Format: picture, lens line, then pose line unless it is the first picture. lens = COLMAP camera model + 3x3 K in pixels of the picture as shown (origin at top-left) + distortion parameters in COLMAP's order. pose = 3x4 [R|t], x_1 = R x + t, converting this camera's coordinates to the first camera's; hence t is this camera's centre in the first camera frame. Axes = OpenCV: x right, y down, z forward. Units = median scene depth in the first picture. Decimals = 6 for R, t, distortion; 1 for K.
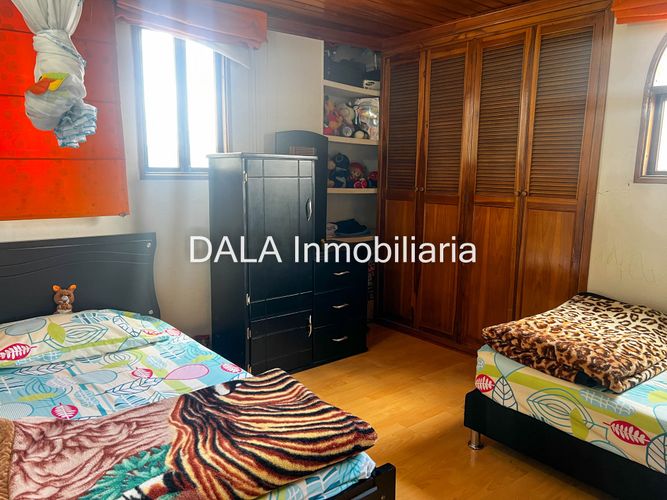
lens RADIAL K [[501.5, 0, 332.3], [0, 501.5, 253.1], [0, 0, 1]] dist [0.043140, -0.051790]
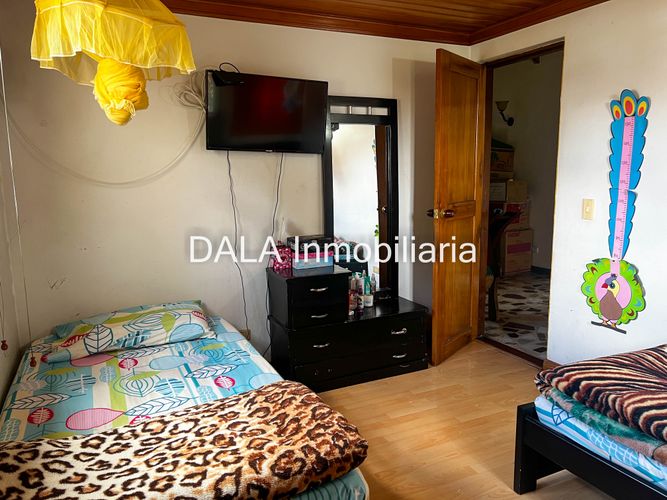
lens RADIAL K [[502.5, 0, 334.8], [0, 502.5, 246.5], [0, 0, 1]] dist [0.059569, -0.063543]
pose [[-0.973441, -0.029343, 0.227052, 0.197081], [0.043455, 0.950041, 0.309086, -0.253014], [-0.224778, 0.310743, -0.923533, 1.437249]]
